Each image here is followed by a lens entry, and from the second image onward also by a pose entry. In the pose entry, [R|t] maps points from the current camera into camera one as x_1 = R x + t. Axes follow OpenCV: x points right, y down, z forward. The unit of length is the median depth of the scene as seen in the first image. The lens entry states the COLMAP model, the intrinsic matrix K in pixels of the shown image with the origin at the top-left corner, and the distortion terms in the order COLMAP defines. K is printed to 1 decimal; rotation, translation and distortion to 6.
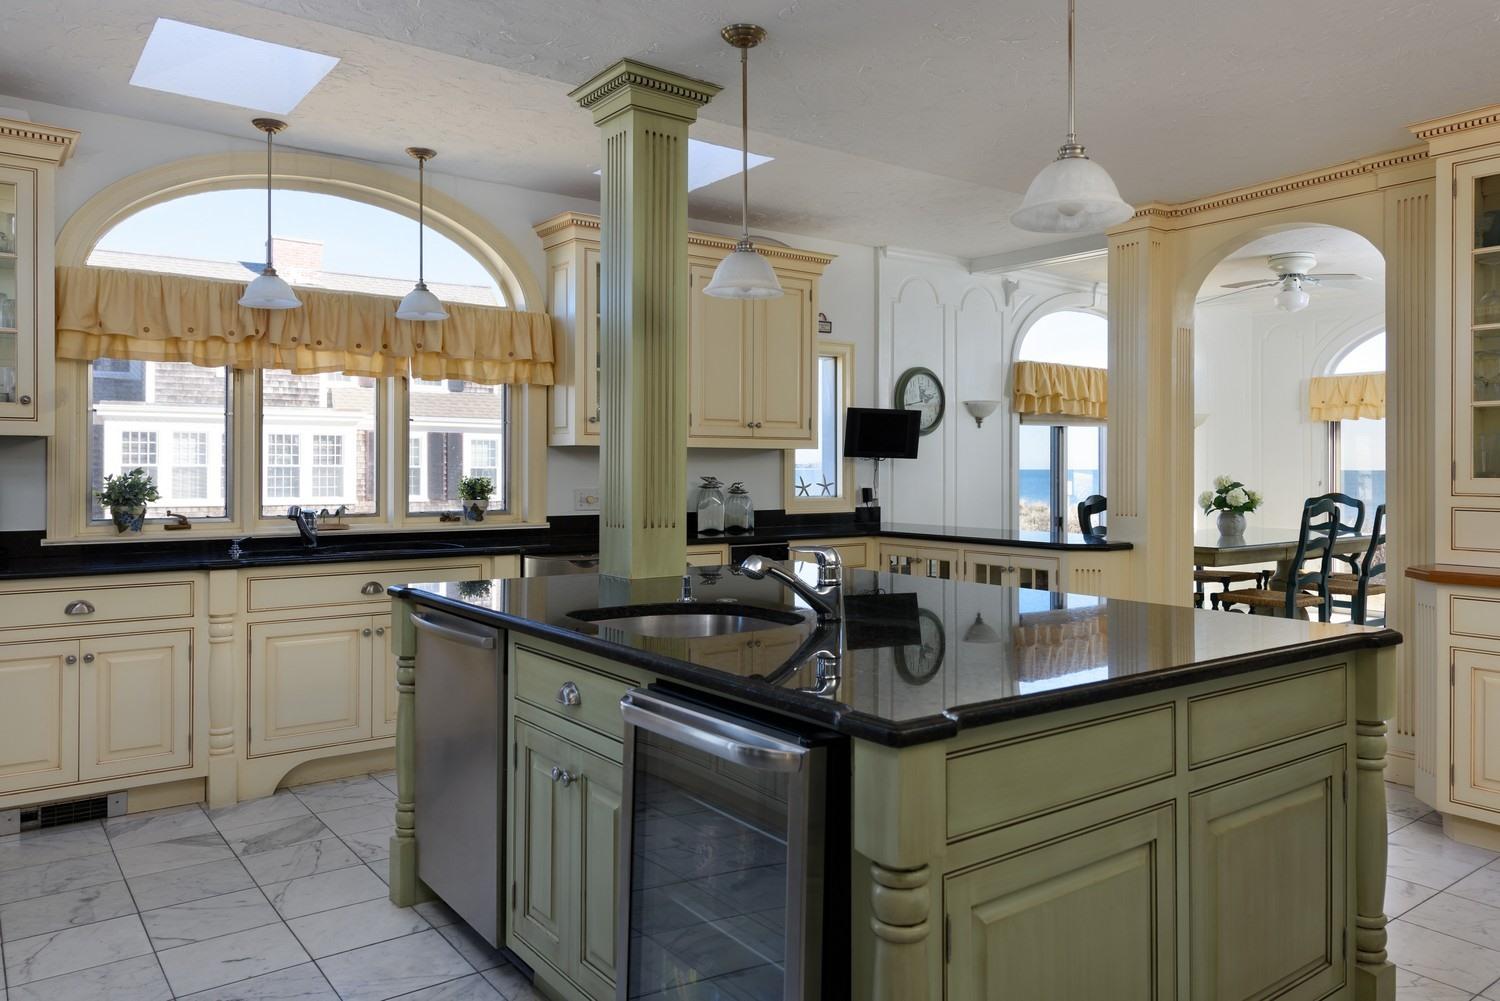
lens RADIAL K [[1086.1, 0, 750.0], [0, 1086.1, 500.5], [0, 0, 1]] dist [-0.001992, -0.002333]
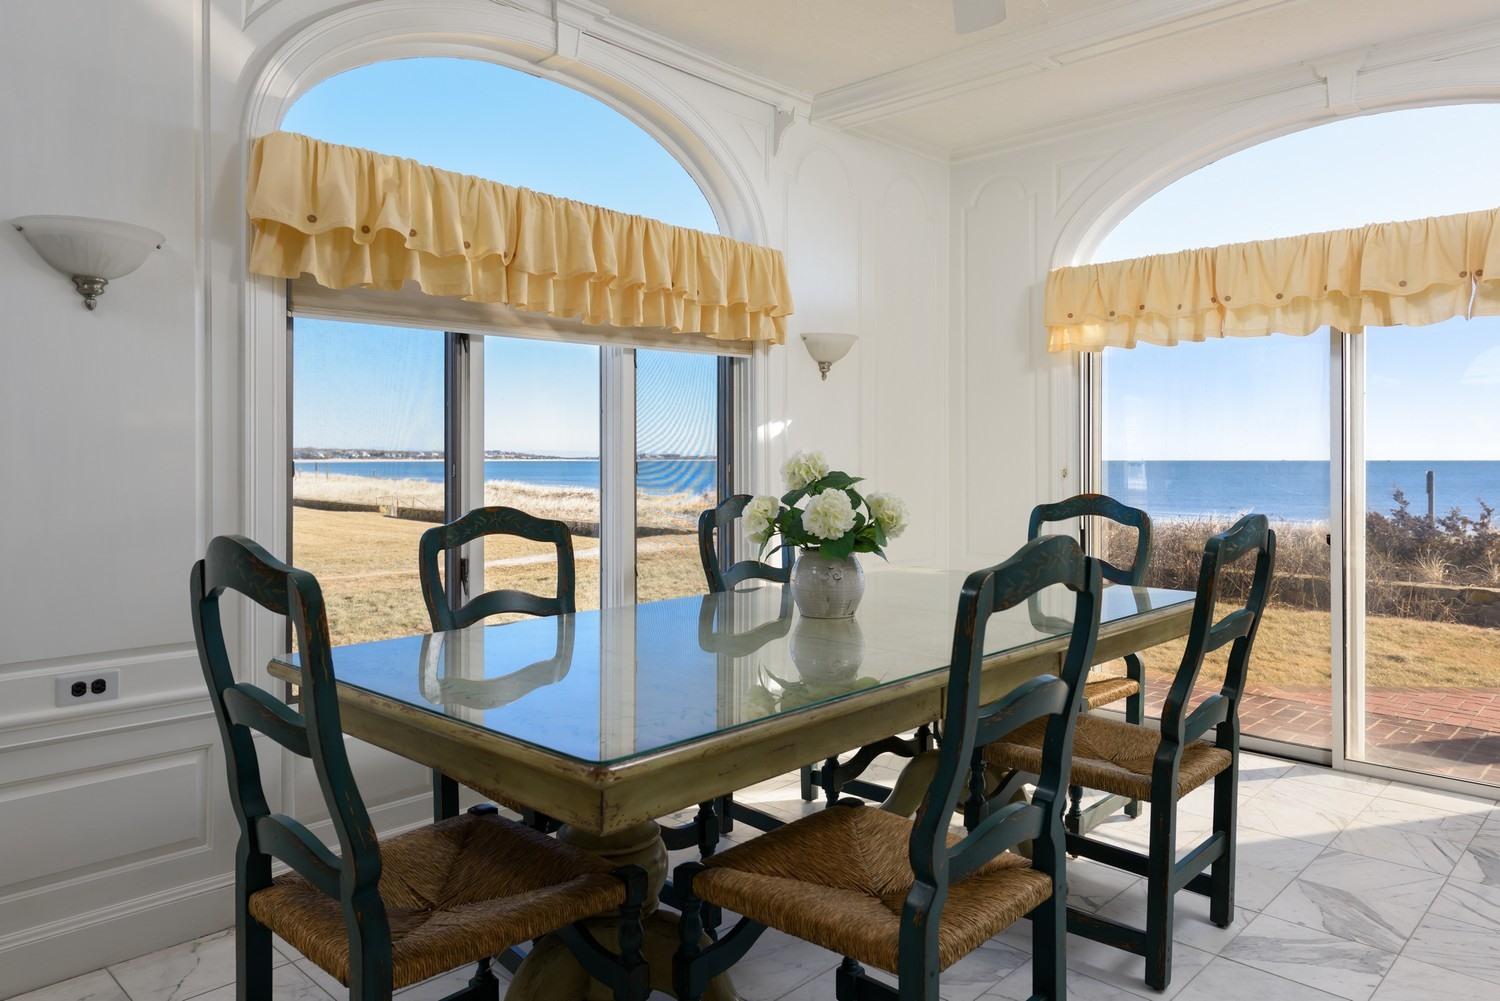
lens RADIAL K [[1008.9, 0, 753.3], [0, 1008.9, 452.4], [0, 0, 1]] dist [0.006336, 0.000630]
pose [[0.986732, 0.003529, 0.162320, 0.368860], [0.001967, 0.999431, -0.033684, -0.011790], [-0.162346, 0.033557, 0.986163, 0.676166]]
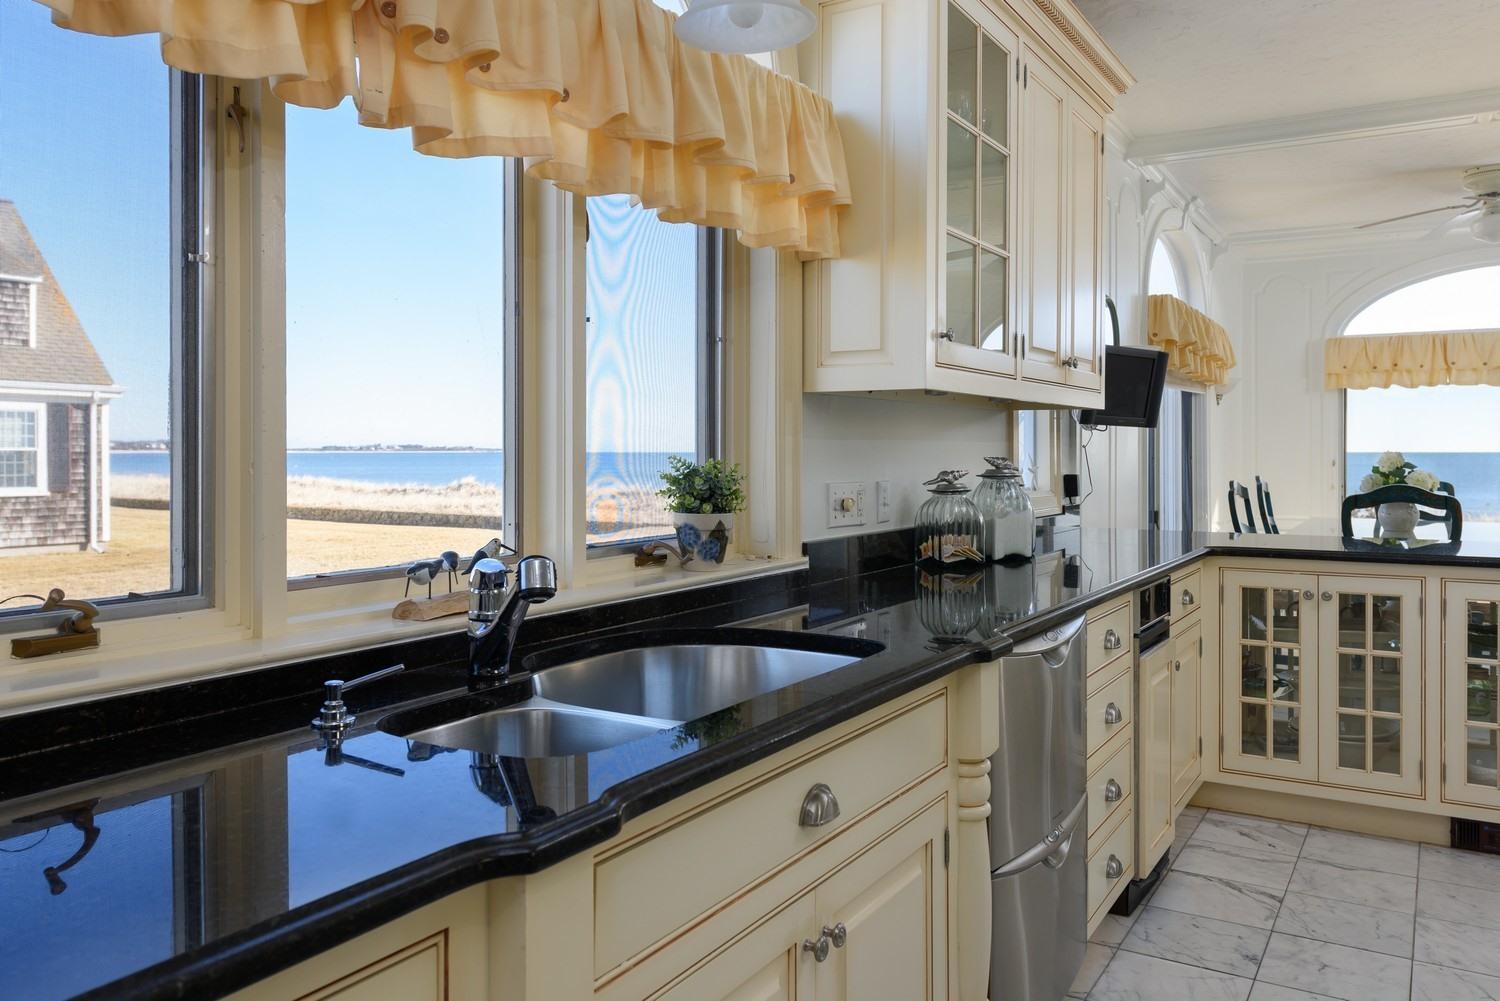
lens RADIAL K [[1155.6, 0, 750.0], [0, 1155.6, 500.5], [0, 0, 1]] dist [-0.001411, -0.003036]
pose [[0.931442, -0.018274, 0.363431, -0.286787], [0.013070, 0.999774, 0.016771, -0.009365], [-0.363655, -0.010871, 0.931470, 0.400972]]
